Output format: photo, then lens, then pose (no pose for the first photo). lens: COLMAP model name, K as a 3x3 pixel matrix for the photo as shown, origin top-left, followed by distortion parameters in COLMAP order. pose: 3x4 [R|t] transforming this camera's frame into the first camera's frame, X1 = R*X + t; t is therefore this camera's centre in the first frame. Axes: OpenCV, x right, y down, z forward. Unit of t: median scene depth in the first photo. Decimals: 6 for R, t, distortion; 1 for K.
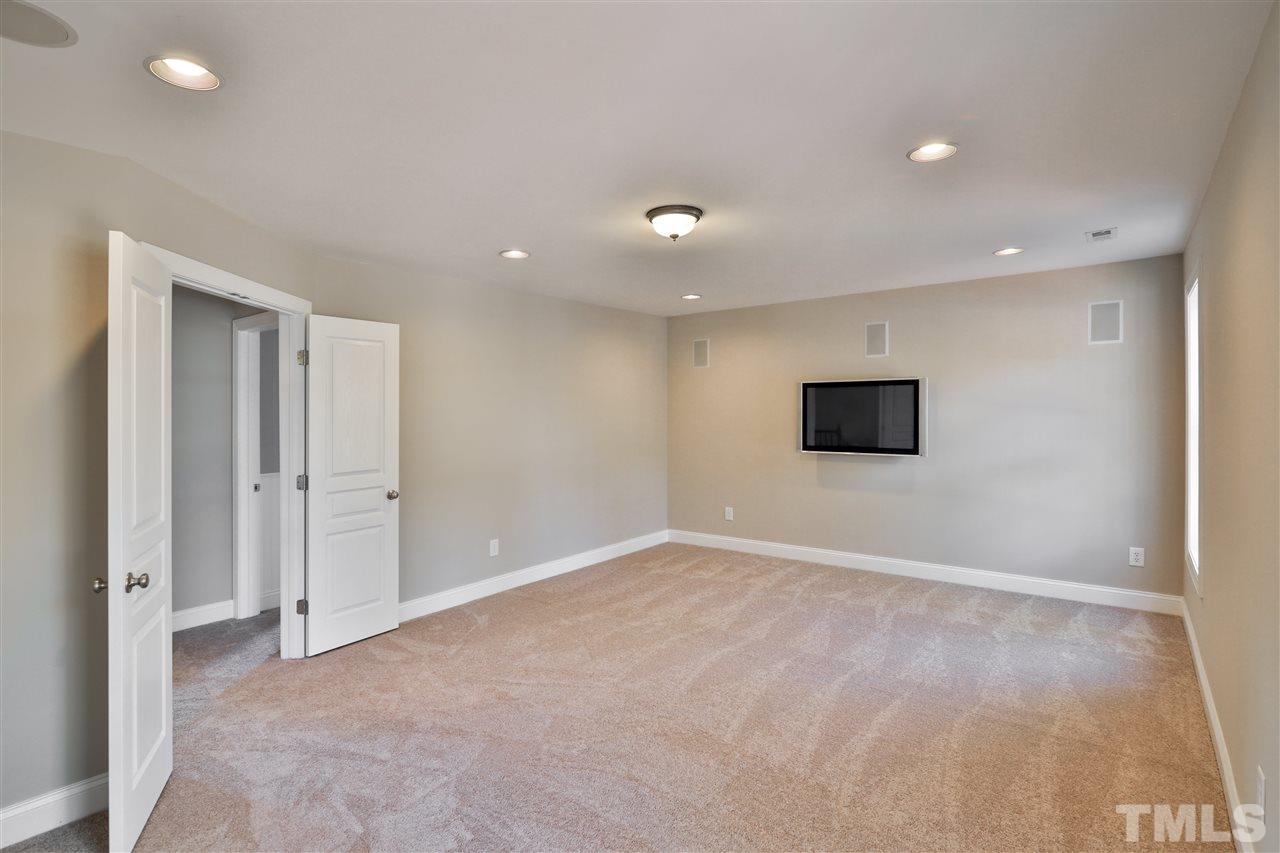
lens RADIAL K [[600.1, 0, 644.4], [0, 600.1, 415.6], [0, 0, 1]] dist [-0.003688, -0.000180]
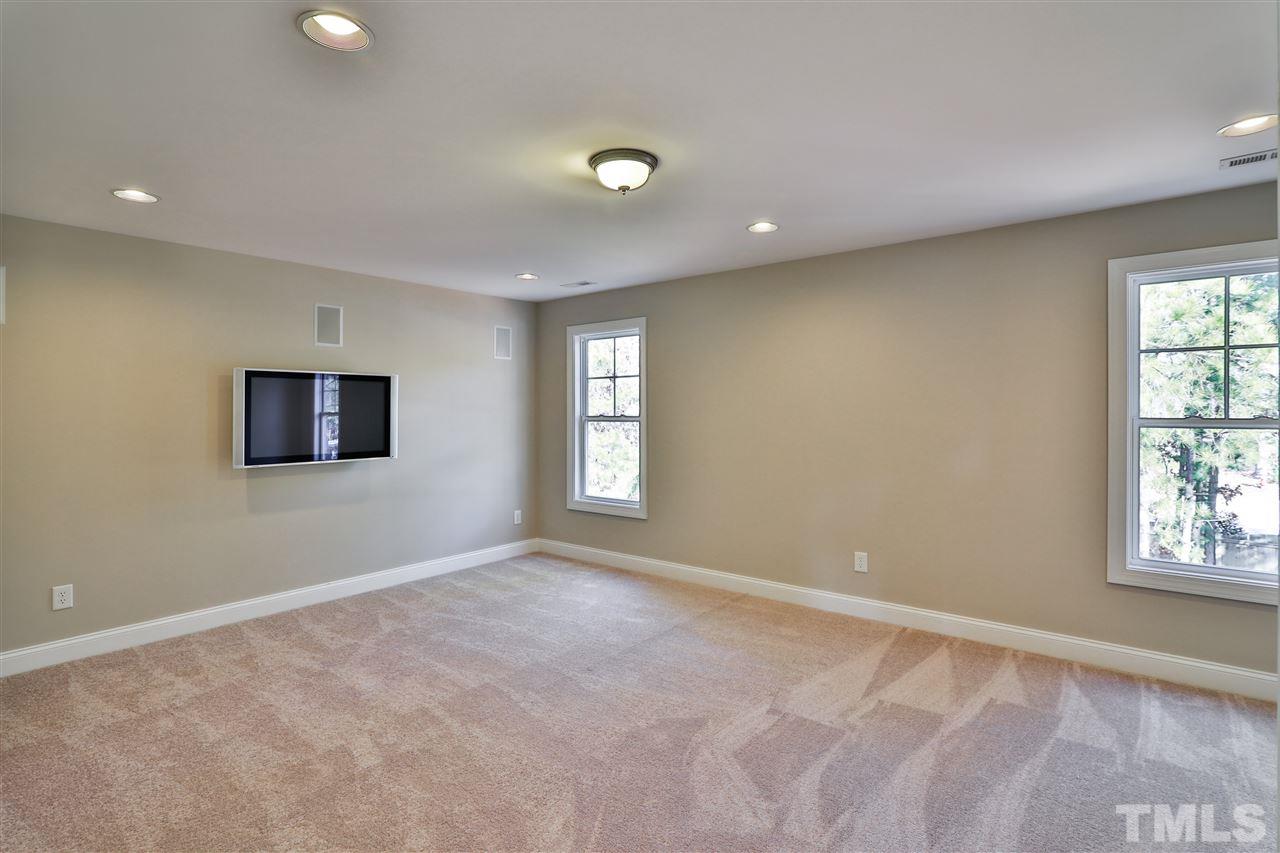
lens RADIAL K [[600.1, 0, 642.3], [0, 600.1, 424.7], [0, 0, 1]] dist [-0.003688, -0.000180]
pose [[0.065974, -0.013469, 0.997730, -0.433713], [0.017449, 0.999772, 0.012343, 0.009917], [-0.997669, 0.016595, 0.066194, 0.513216]]
